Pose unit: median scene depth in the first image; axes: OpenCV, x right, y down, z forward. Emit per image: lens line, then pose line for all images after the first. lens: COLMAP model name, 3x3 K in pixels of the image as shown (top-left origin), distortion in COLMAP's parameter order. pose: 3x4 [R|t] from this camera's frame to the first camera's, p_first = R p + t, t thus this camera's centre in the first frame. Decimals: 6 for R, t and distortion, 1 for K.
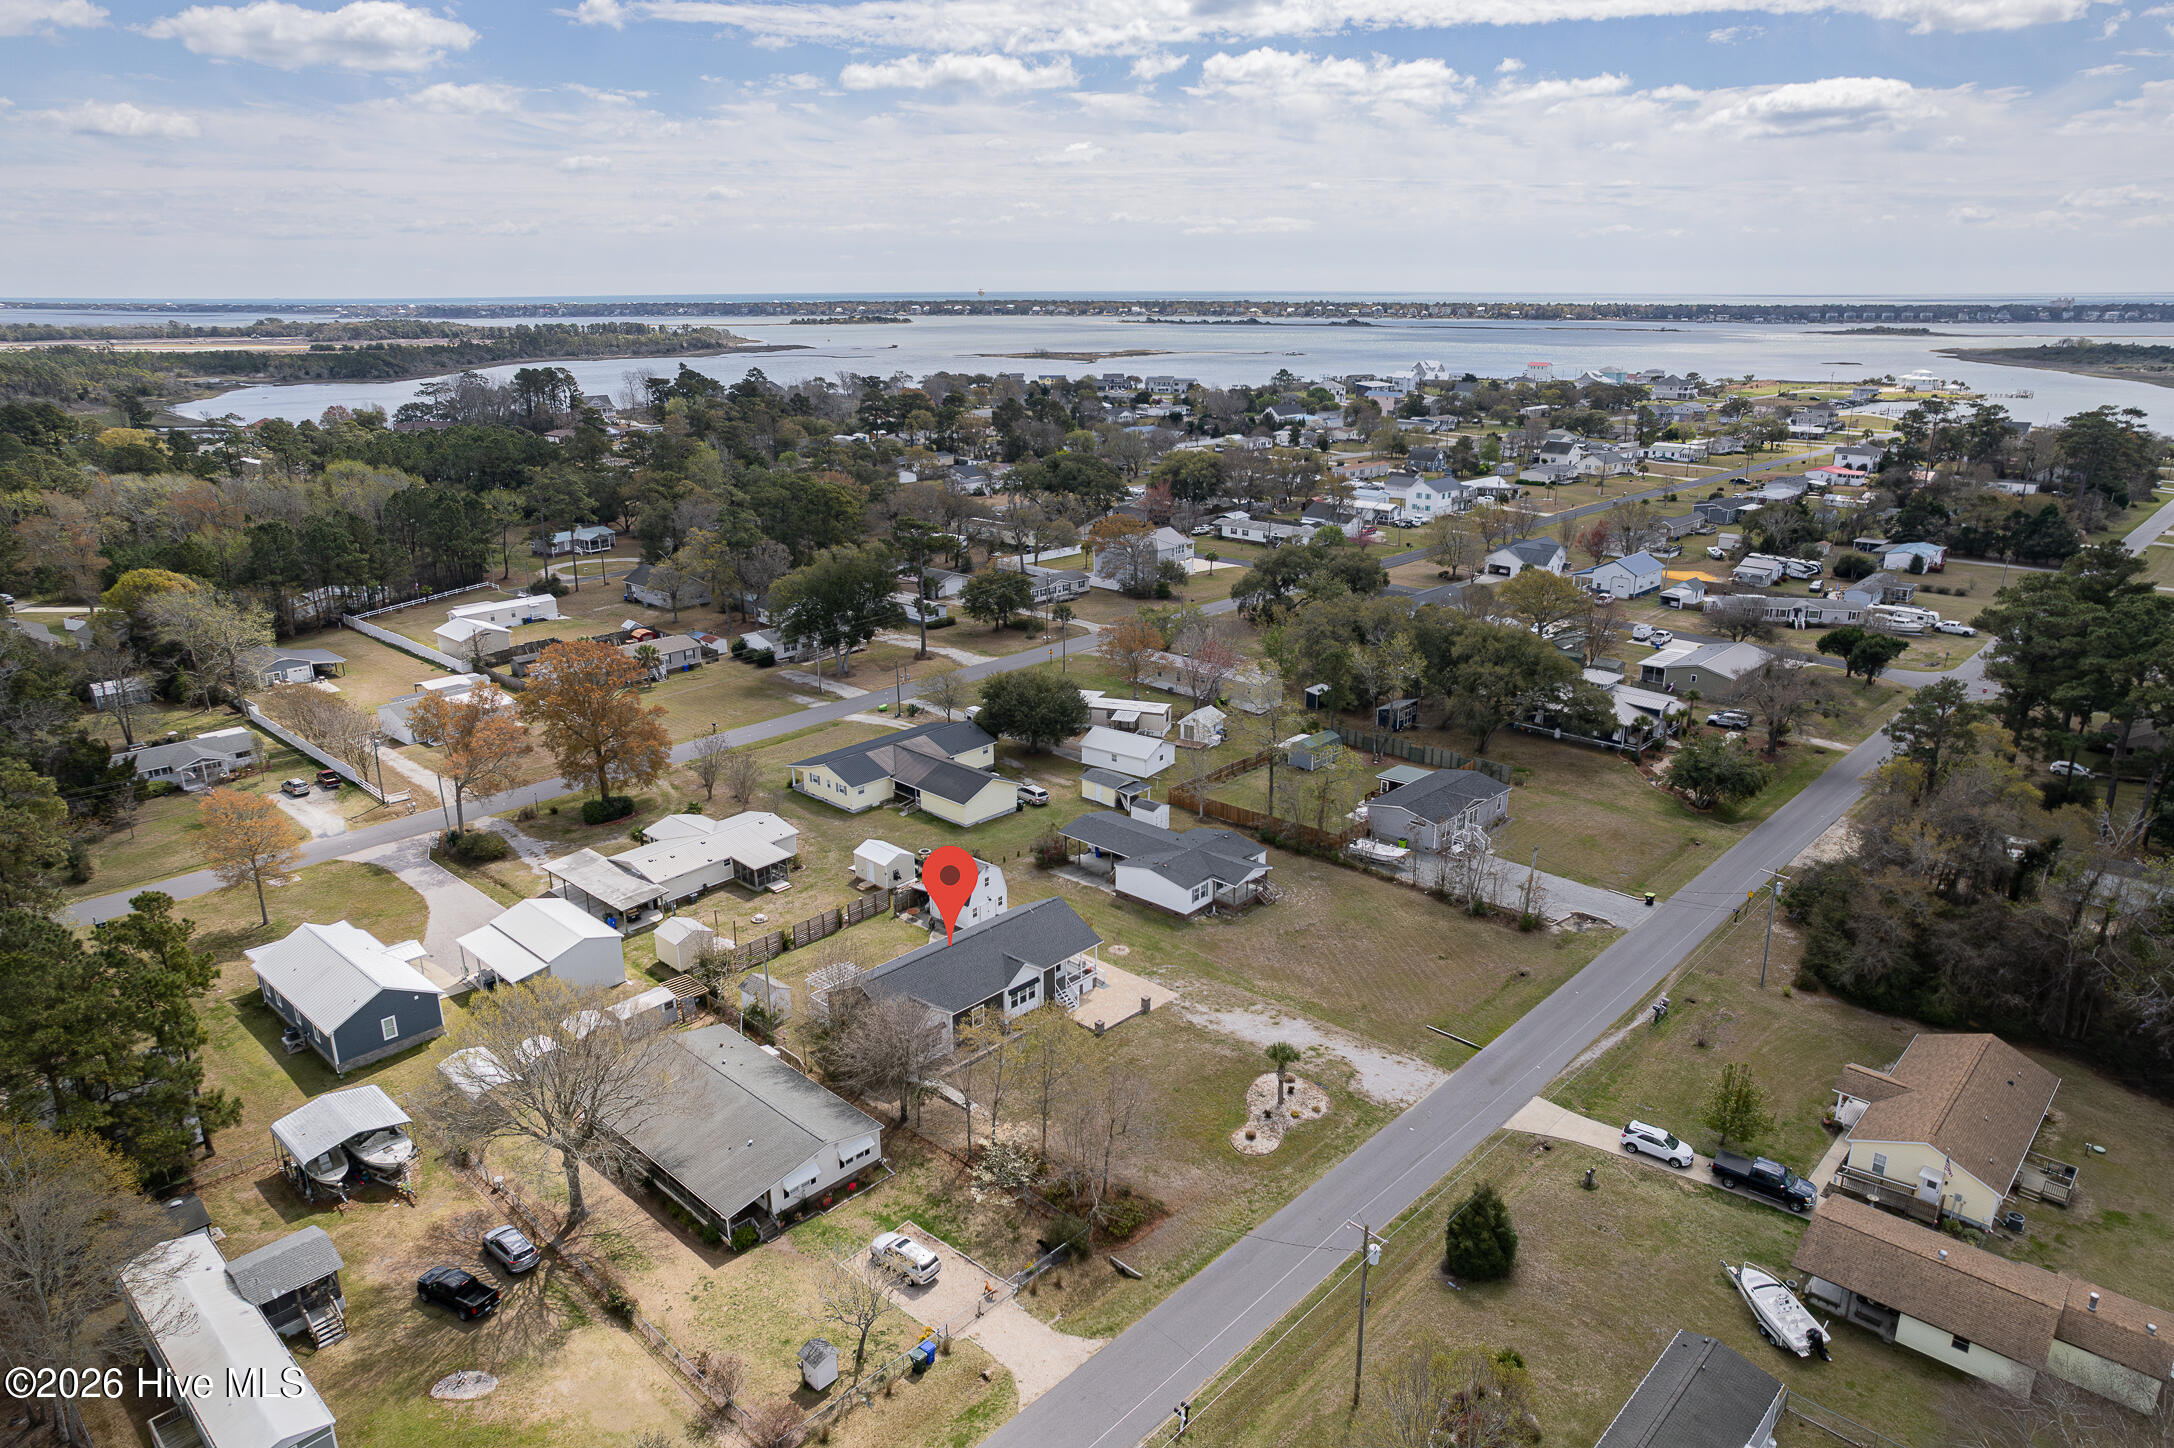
lens RADIAL K [[1379.3, 0, 1089.2], [0, 1379.3, 737.5], [0, 0, 1]] dist [-0.063613, 0.066786]
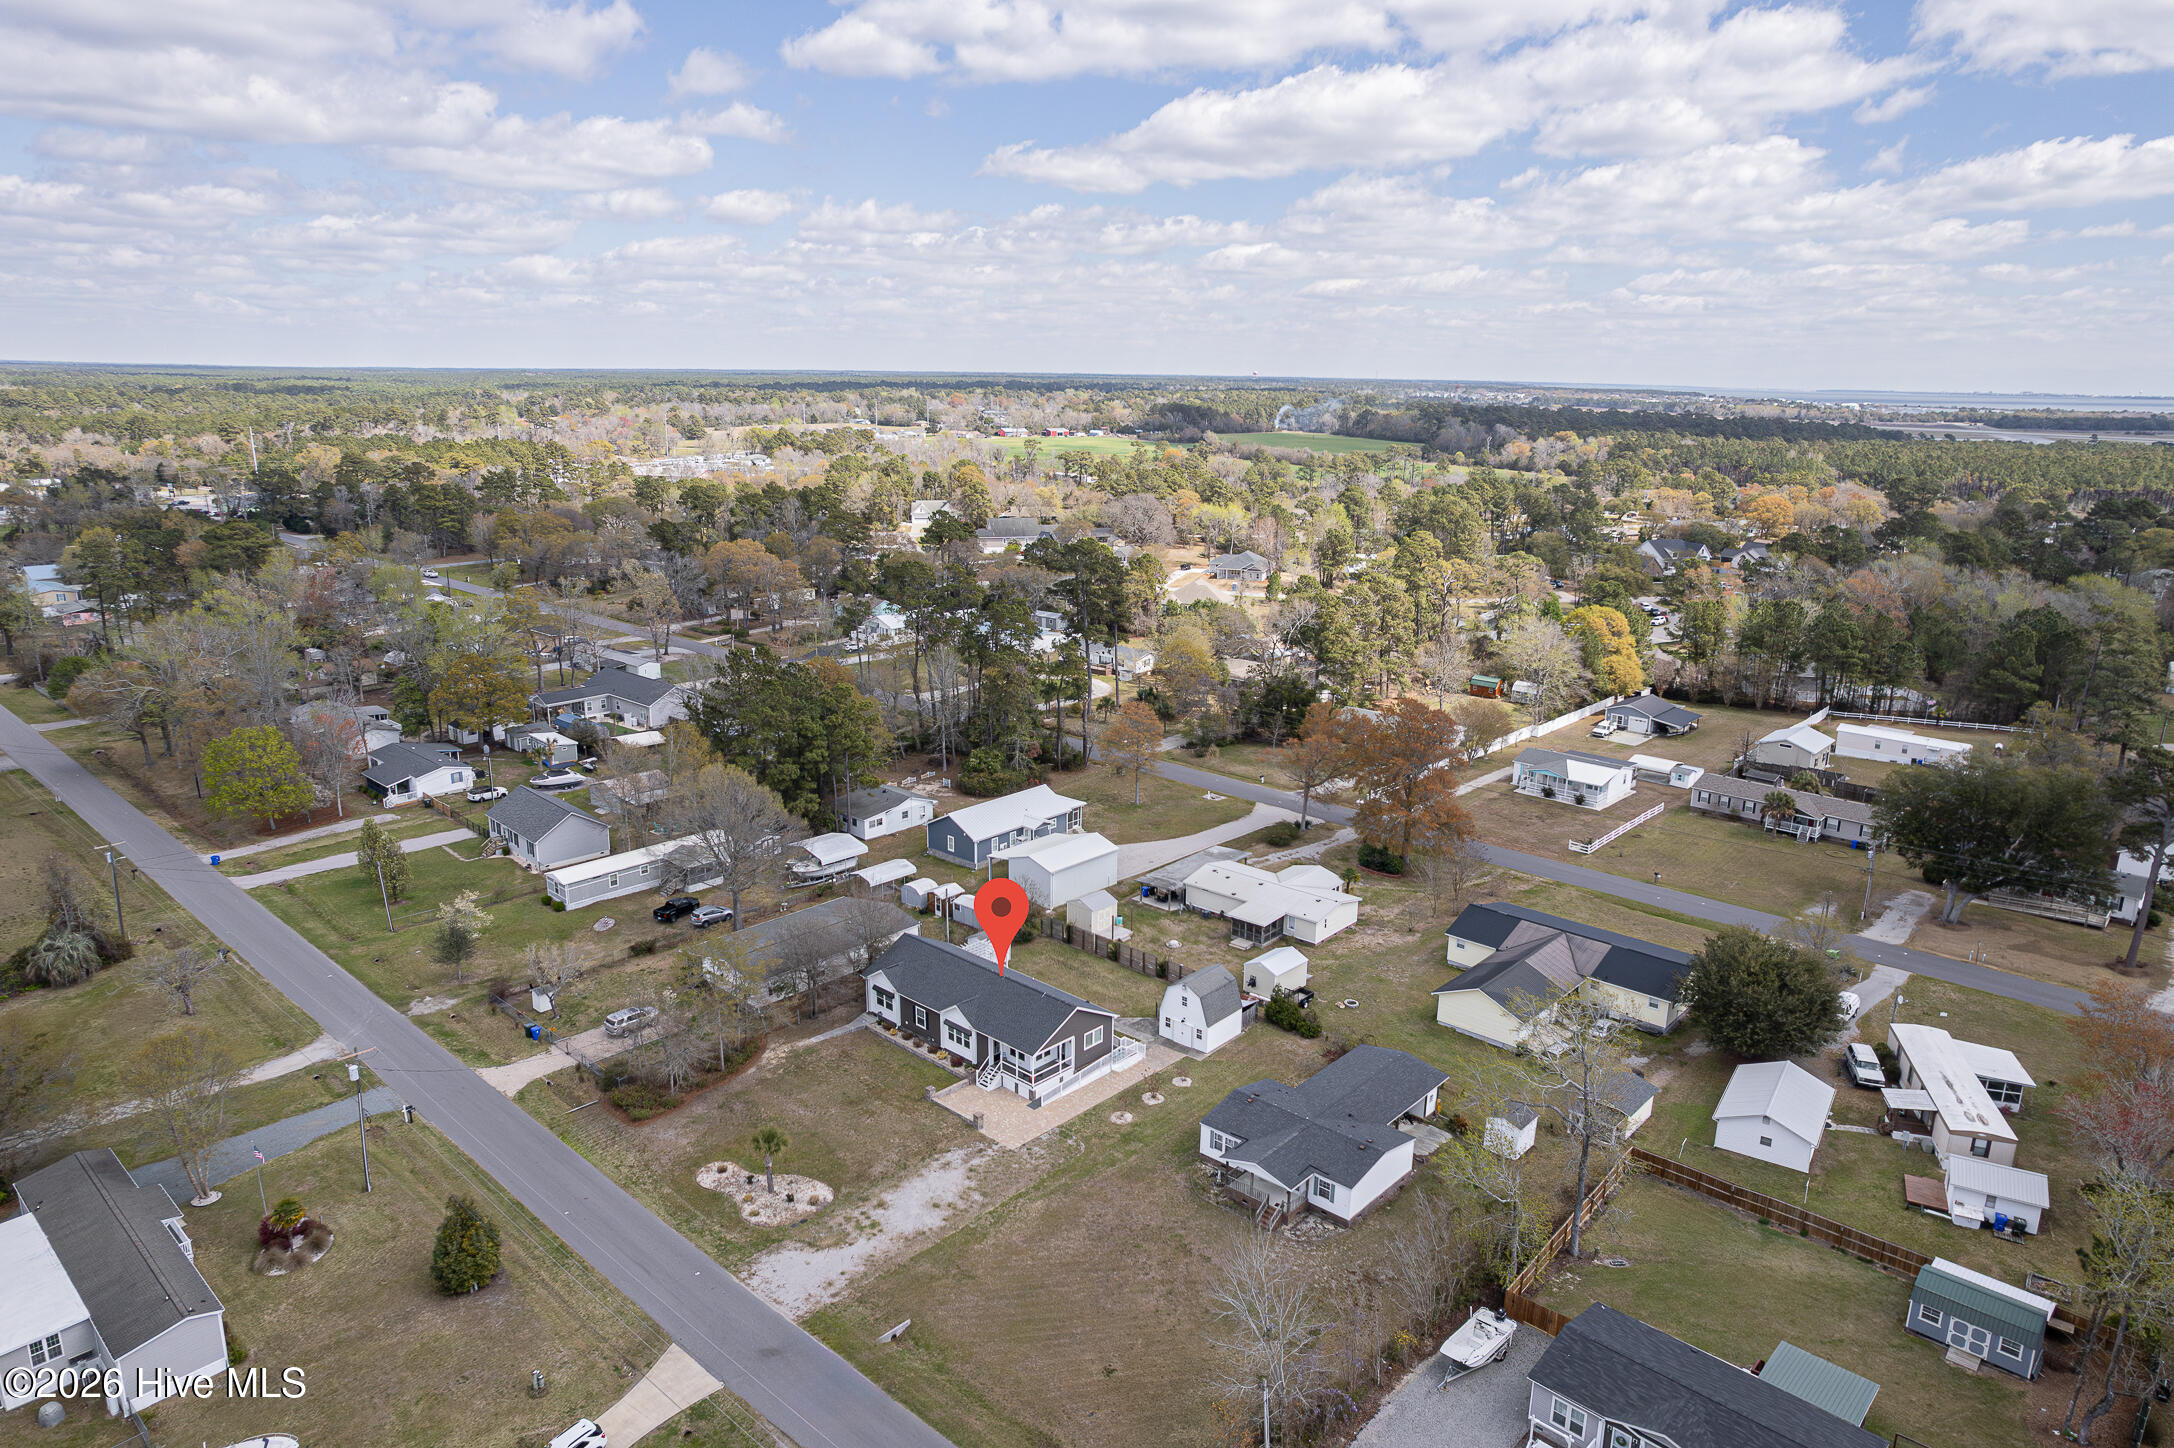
lens RADIAL K [[1379.3, 0, 1089.2], [0, 1379.3, 737.5], [0, 0, 1]] dist [-0.063613, 0.066786]
pose [[0.016183, 0.262755, -0.964727, 0.759181], [-0.327299, 0.913088, 0.243200, -0.257926], [0.944782, 0.311819, 0.100776, 0.774016]]
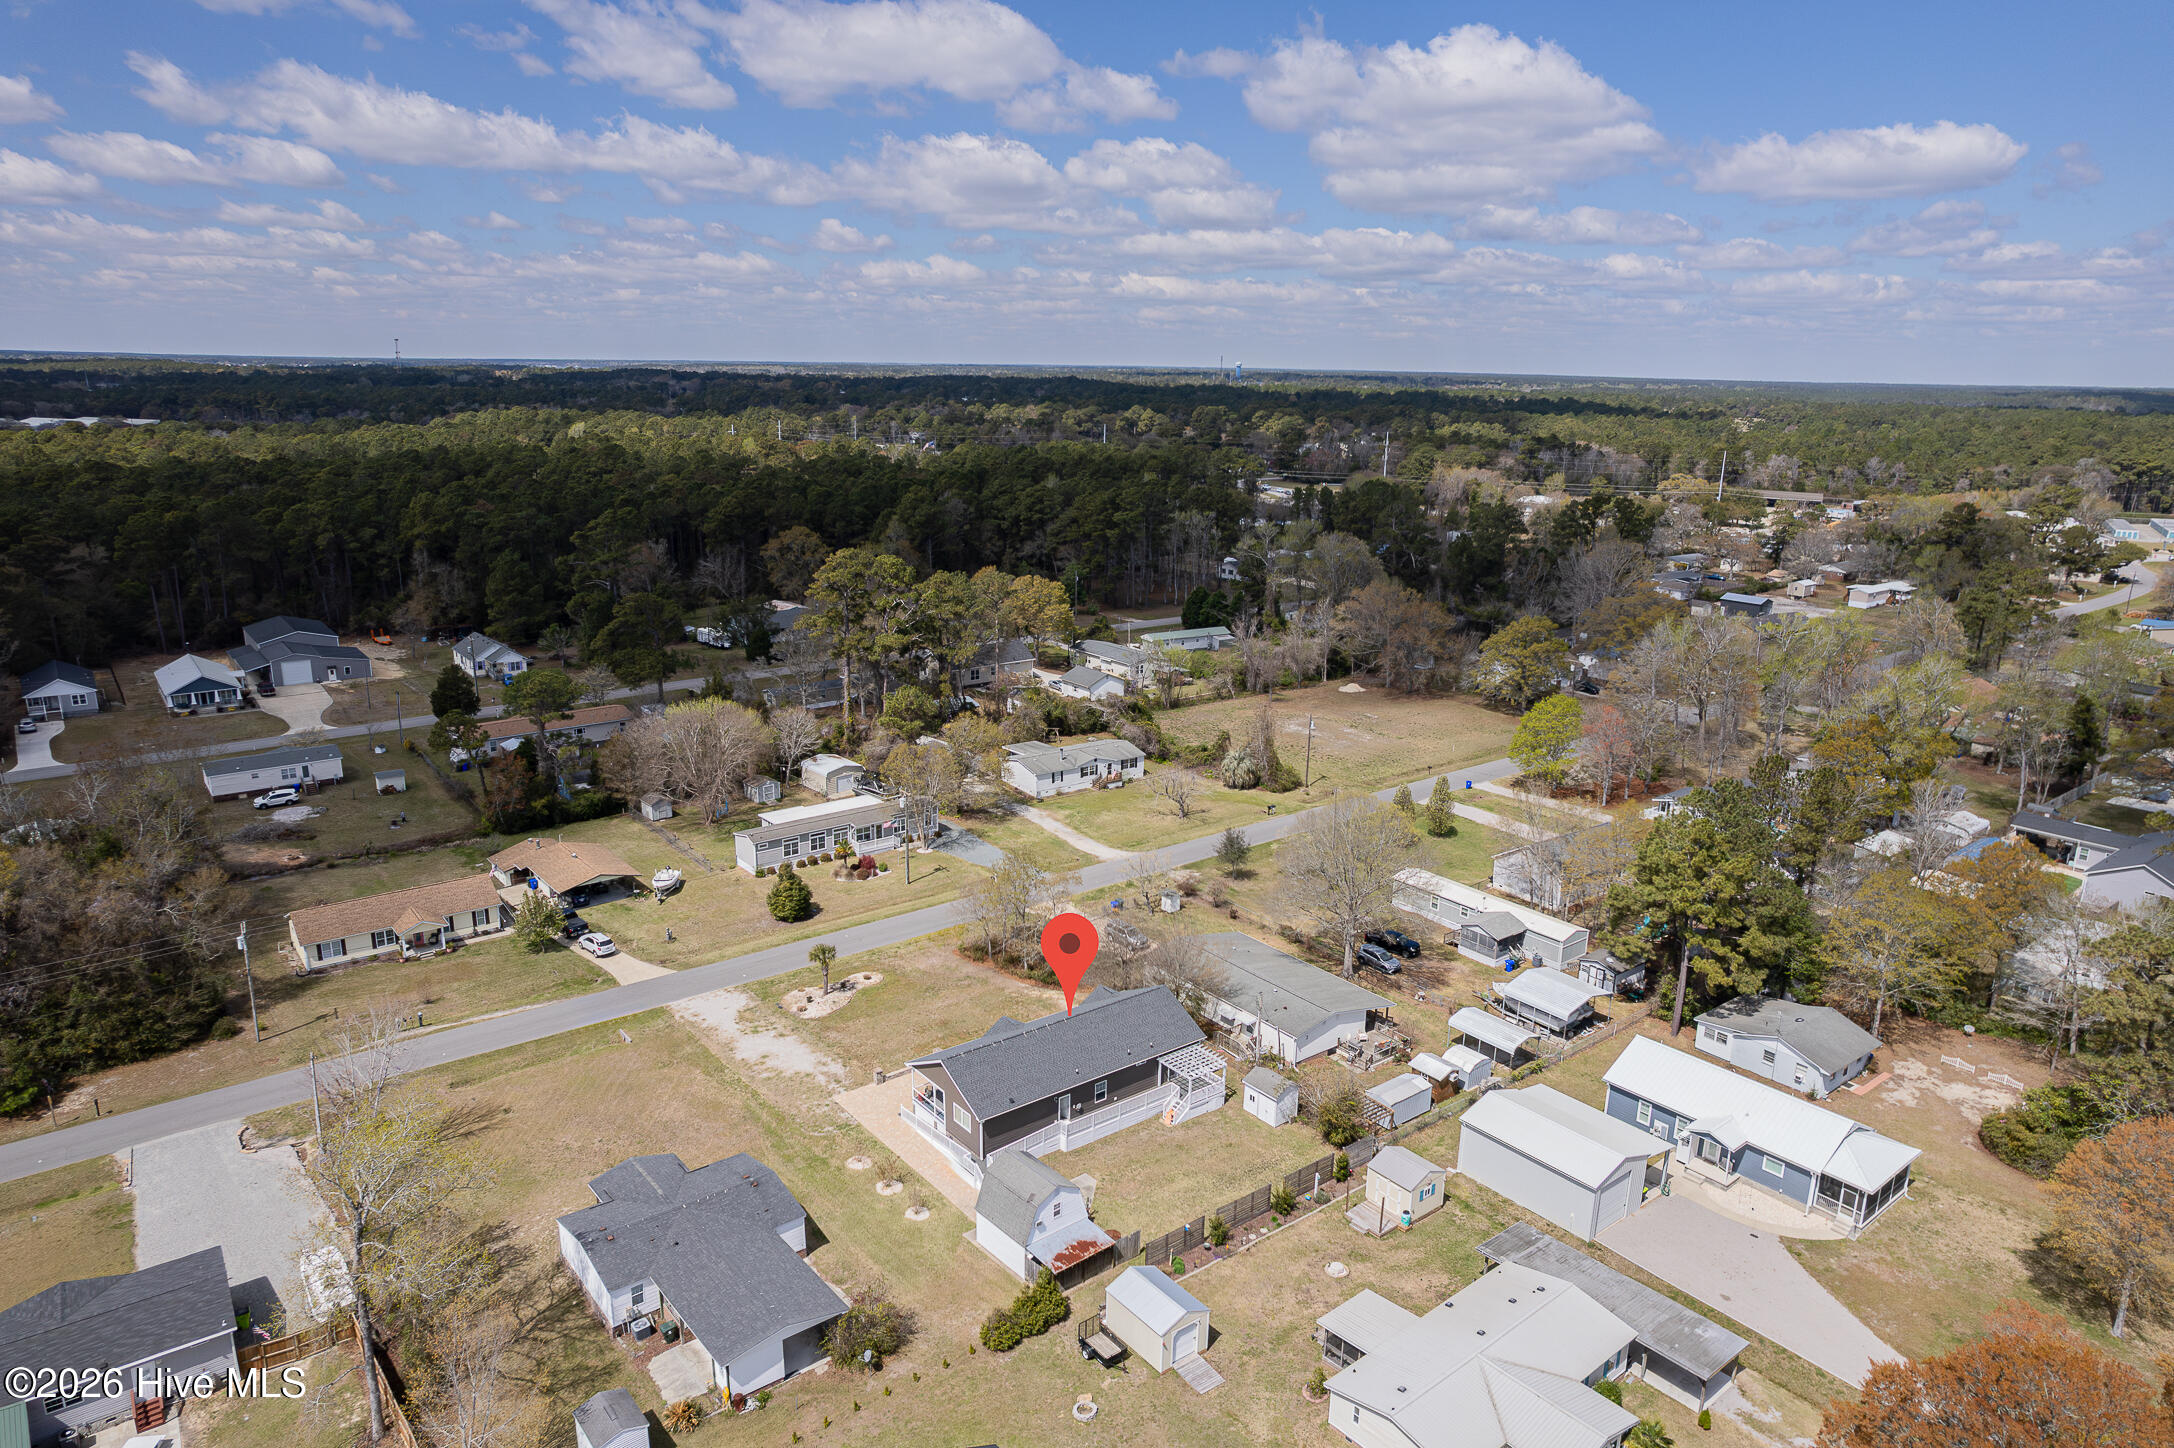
lens RADIAL K [[1379.3, 0, 1089.2], [0, 1379.3, 737.5], [0, 0, 1]] dist [-0.063613, 0.066786]
pose [[-0.988811, -0.048945, 0.140913, -0.198984], [0.036271, 0.837400, 0.545386, -0.455995], [-0.144694, 0.544395, -0.826255, 1.423762]]
